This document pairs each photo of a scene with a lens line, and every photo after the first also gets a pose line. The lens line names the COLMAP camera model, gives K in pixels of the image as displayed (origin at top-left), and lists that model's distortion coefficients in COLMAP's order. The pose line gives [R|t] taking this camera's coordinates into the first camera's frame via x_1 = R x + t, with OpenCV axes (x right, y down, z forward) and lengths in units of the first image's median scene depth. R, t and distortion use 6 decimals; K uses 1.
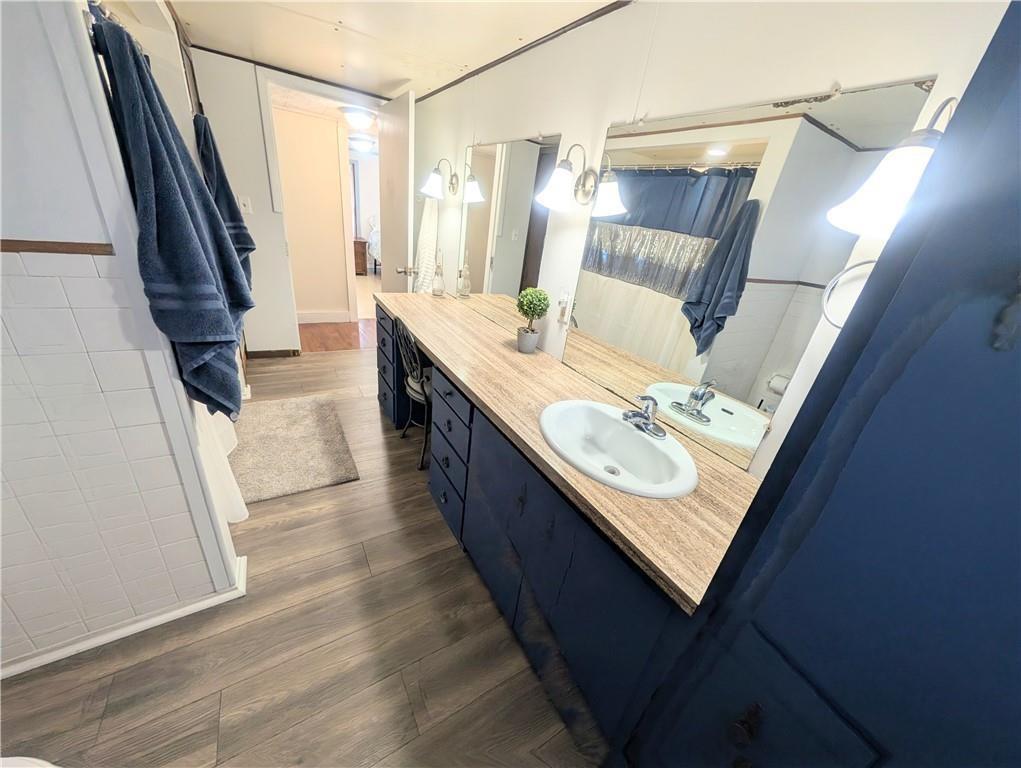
lens RADIAL K [[368.8, 0, 510.5], [0, 368.8, 384.0], [0, 0, 1]] dist [0.001144, -0.000143]
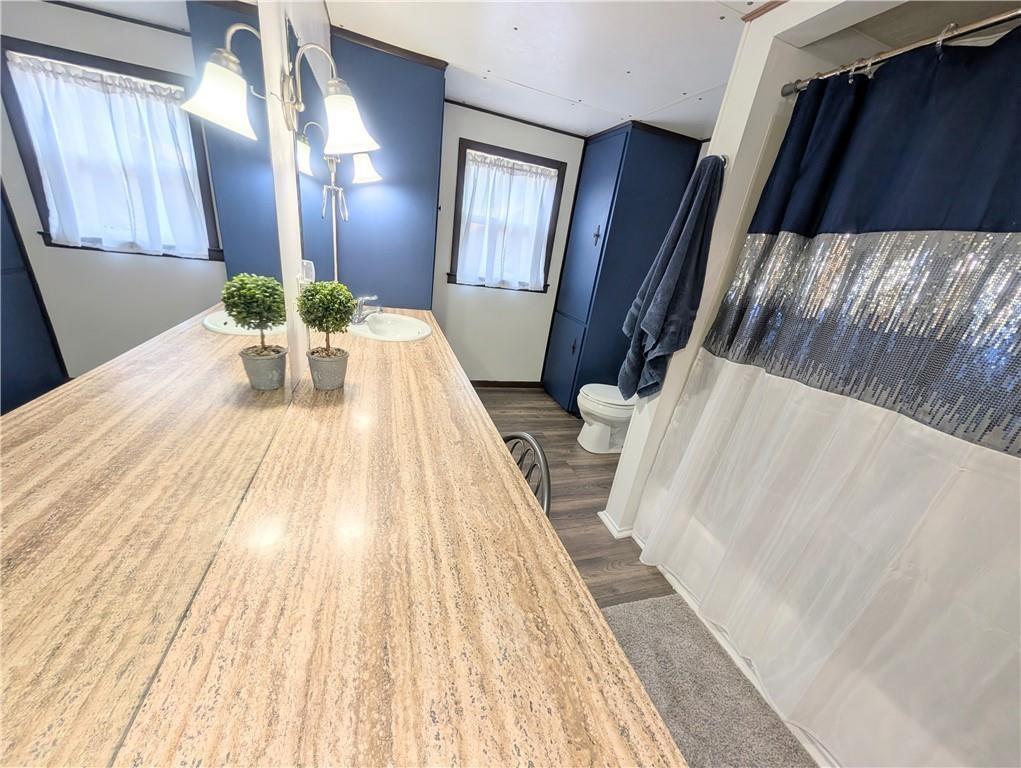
lens RADIAL K [[370.4, 0, 508.3], [0, 370.4, 386.7], [0, 0, 1]] dist [0.000925, 0.000063]
pose [[-0.937424, -0.322290, 0.131778, -0.315204], [-0.127835, 0.670602, 0.730720, -0.568365], [-0.323874, 0.668148, -0.669838, 1.297859]]
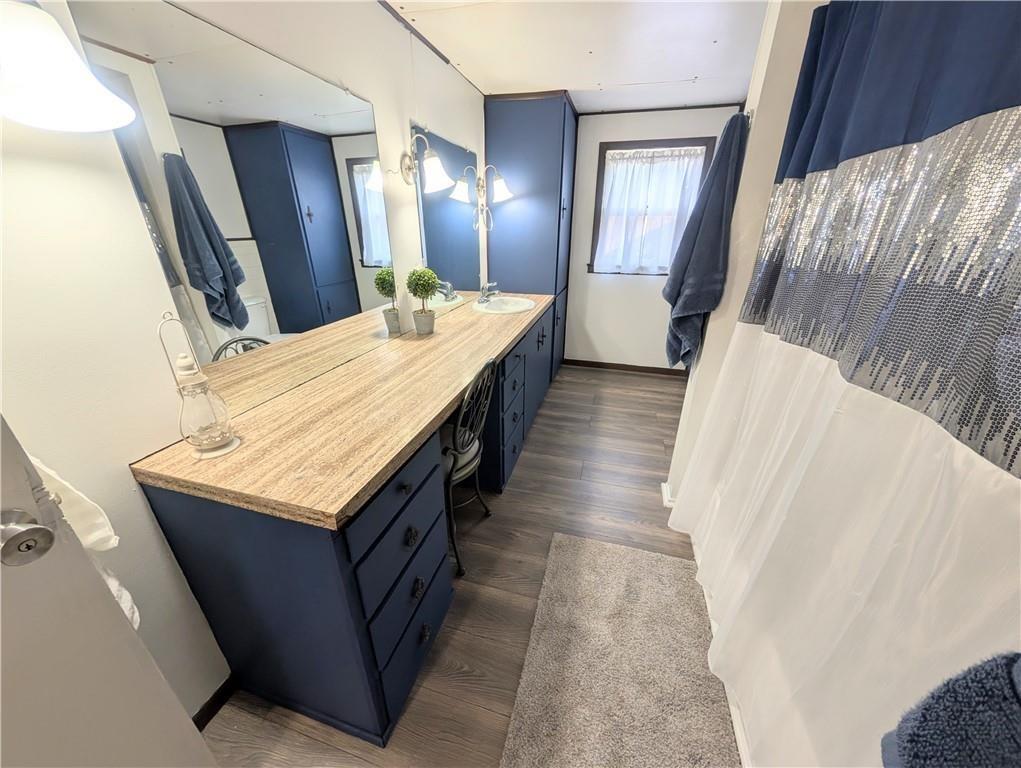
lens RADIAL K [[370.4, 0, 508.3], [0, 370.4, 386.7], [0, 0, 1]] dist [0.000925, 0.000063]
pose [[-0.670161, -0.405333, 0.621763, -0.793416], [0.233274, 0.680235, 0.694884, -0.633912], [-0.704605, 0.610725, -0.361314, 1.279012]]
